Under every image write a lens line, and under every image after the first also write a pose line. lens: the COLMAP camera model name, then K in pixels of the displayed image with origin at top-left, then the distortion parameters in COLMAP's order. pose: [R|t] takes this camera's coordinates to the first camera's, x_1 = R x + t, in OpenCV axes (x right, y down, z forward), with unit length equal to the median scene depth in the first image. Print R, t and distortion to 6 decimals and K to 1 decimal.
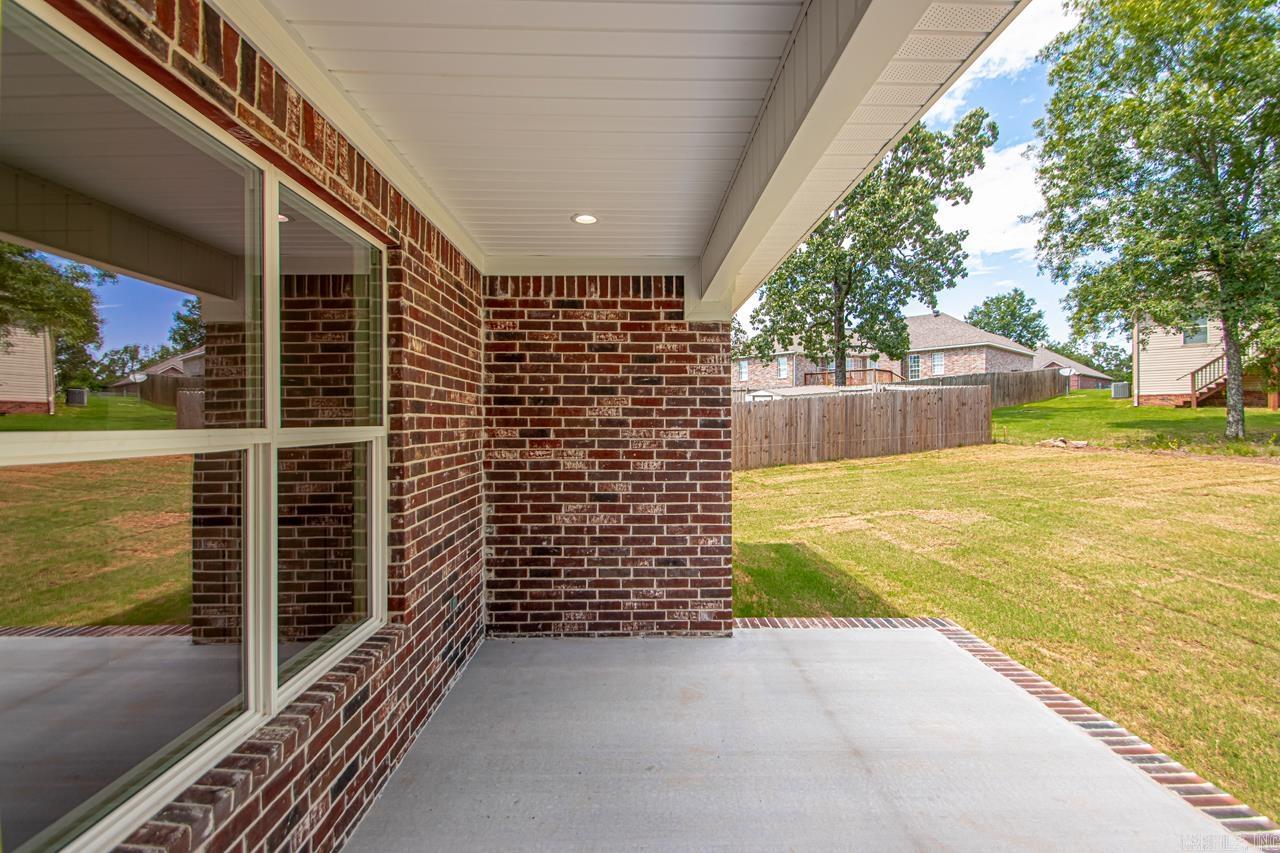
lens RADIAL K [[596.9, 0, 644.9], [0, 596.9, 422.2], [0, 0, 1]] dist [0.012289, -0.015560]
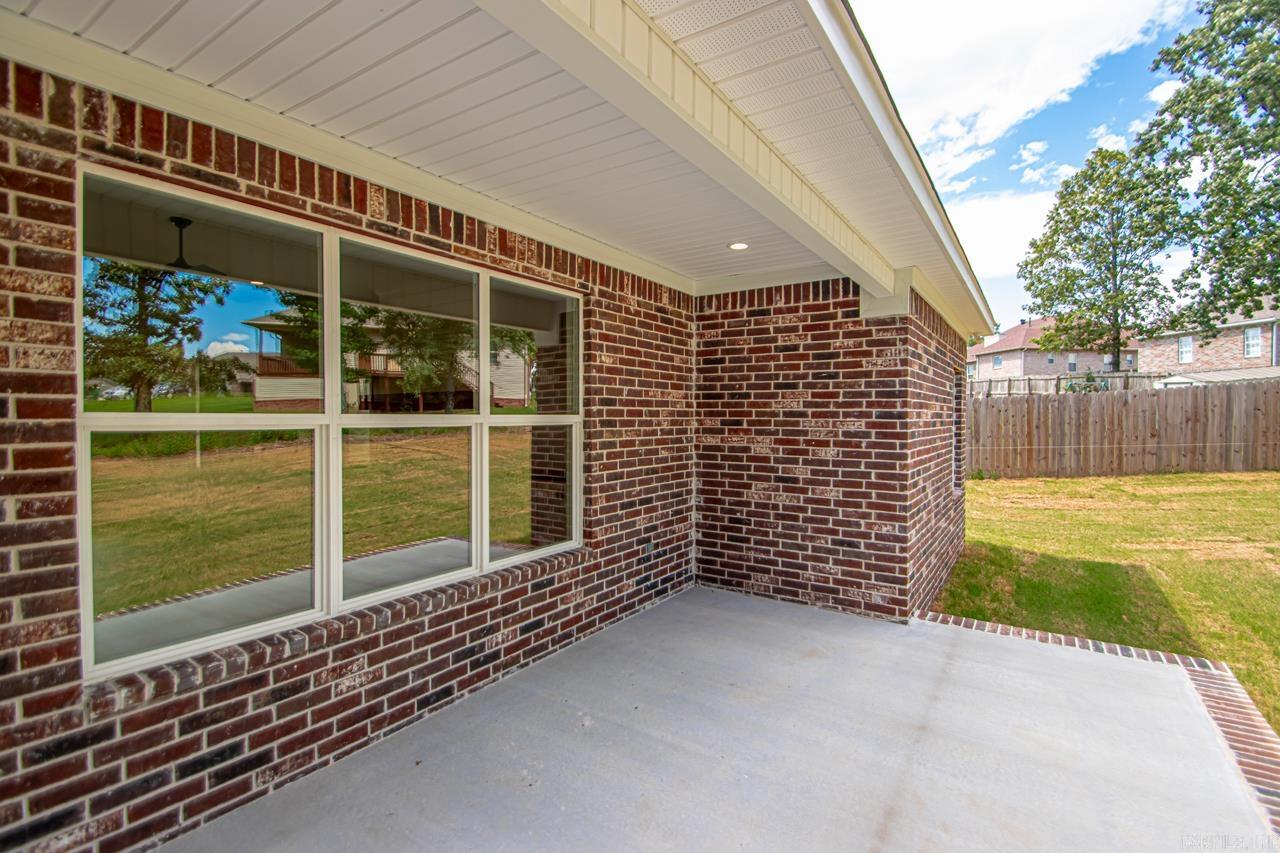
lens RADIAL K [[596.9, 0, 644.9], [0, 596.9, 422.2], [0, 0, 1]] dist [0.012289, -0.015560]
pose [[0.817885, 0.009309, -0.575307, 0.366013], [-0.003985, 0.999937, 0.010515, 0.005486], [0.575368, -0.006307, 0.817870, -0.089155]]
